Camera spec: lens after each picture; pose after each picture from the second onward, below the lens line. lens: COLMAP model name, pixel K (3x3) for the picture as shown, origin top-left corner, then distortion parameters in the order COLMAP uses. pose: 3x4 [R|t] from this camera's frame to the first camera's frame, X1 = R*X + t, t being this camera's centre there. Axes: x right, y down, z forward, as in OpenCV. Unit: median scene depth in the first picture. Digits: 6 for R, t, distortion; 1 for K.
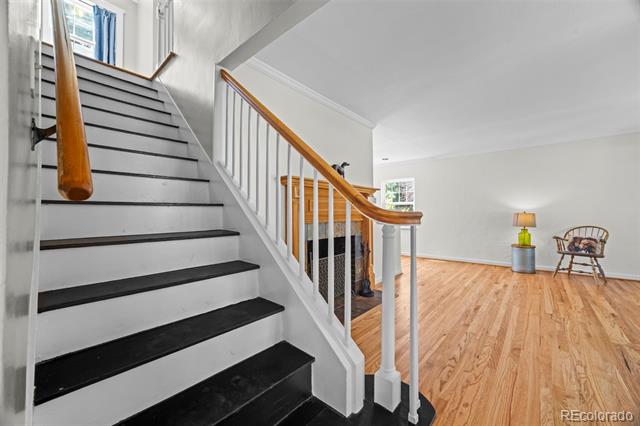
lens RADIAL K [[249.0, 0, 315.8], [0, 249.0, 211.4], [0, 0, 1]] dist [-0.011726, 0.001597]
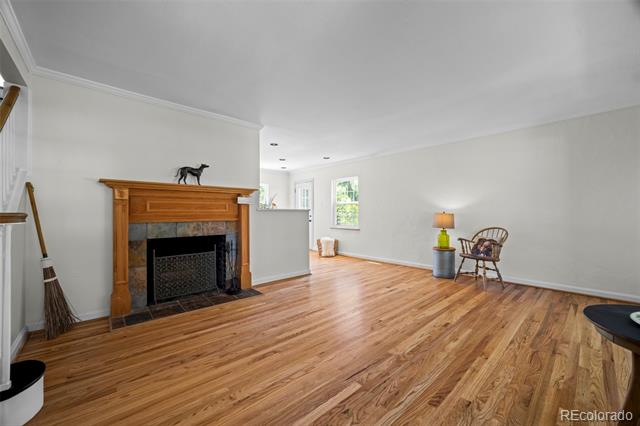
lens RADIAL K [[249.0, 0, 316.1], [0, 249.0, 214.2], [0, 0, 1]] dist [-0.011726, 0.001597]
pose [[0.993658, -0.003877, -0.112381, 0.574366], [0.004527, 0.999974, 0.005526, 0.004975], [0.112357, -0.006000, 0.993650, 0.022999]]
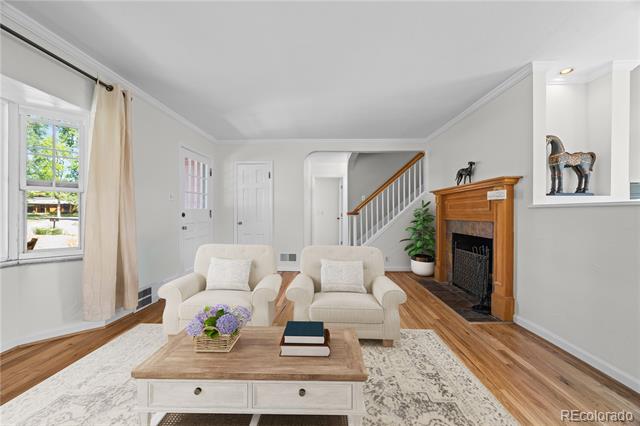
lens RADIAL K [[249.0, 0, 317.3], [0, 249.0, 213.2], [0, 0, 1]] dist [-0.011726, 0.001597]
pose [[-0.767957, -0.004247, -0.640487, 1.007204], [0.000512, 0.999974, -0.007244, 0.012187], [0.640501, -0.005891, -0.767935, 1.117161]]
